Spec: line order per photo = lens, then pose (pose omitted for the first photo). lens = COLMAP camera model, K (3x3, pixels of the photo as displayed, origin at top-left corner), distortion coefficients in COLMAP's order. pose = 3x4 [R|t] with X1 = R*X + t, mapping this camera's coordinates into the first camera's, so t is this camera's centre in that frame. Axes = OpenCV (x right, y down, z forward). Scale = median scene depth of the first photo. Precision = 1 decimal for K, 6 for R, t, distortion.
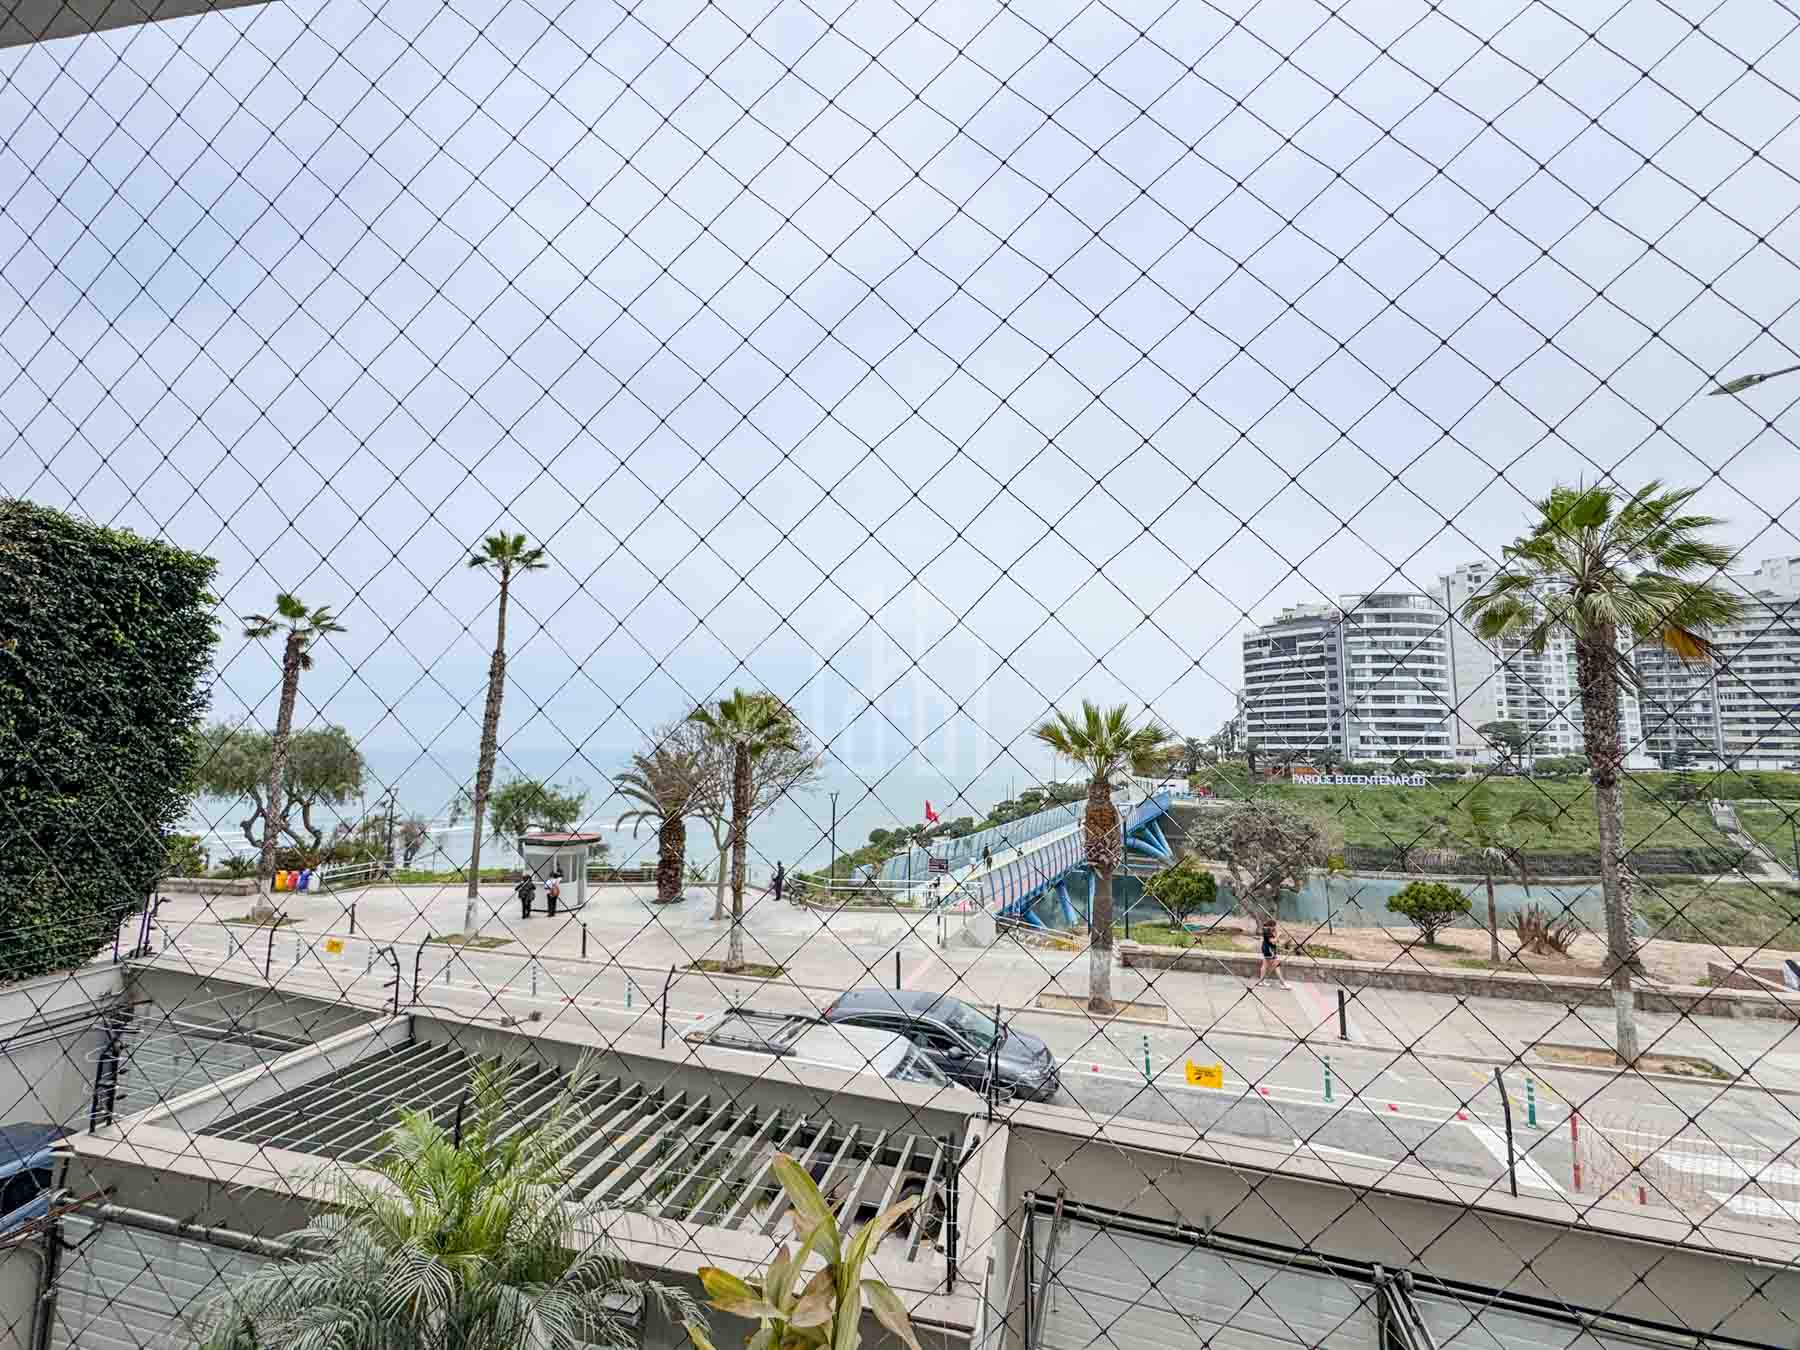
lens RADIAL K [[717.4, 0, 900.5], [0, 717.4, 670.7], [0, 0, 1]] dist [-0.002413, 0.000510]
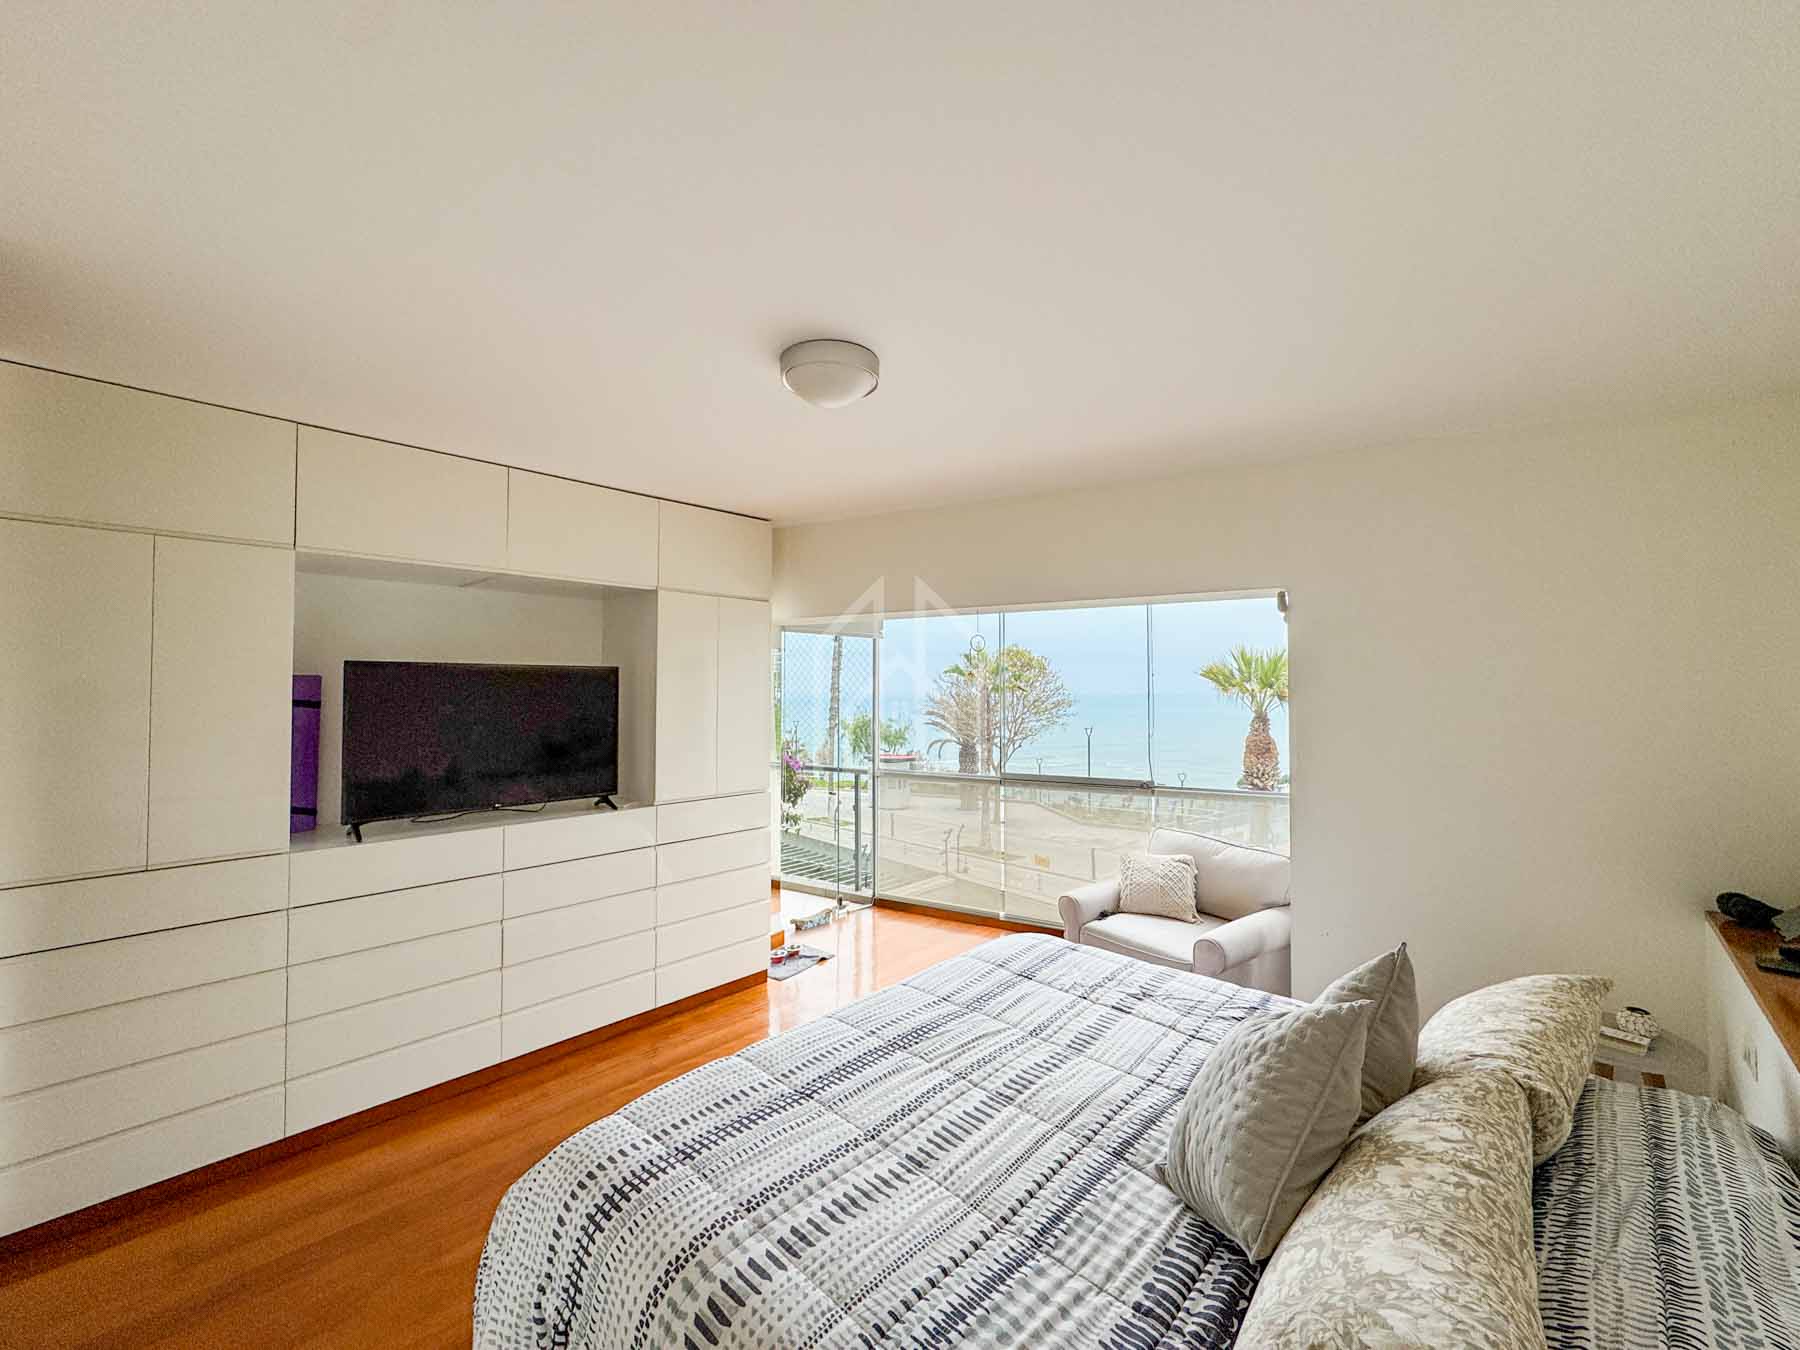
lens RADIAL K [[717.4, 0, 900.5], [0, 717.4, 670.7], [0, 0, 1]] dist [-0.002413, 0.000510]
pose [[0.867947, -0.024005, -0.496077, 0.173634], [0.063009, 0.996083, 0.062041, -0.010382], [0.492644, -0.085106, 0.866059, -0.121667]]
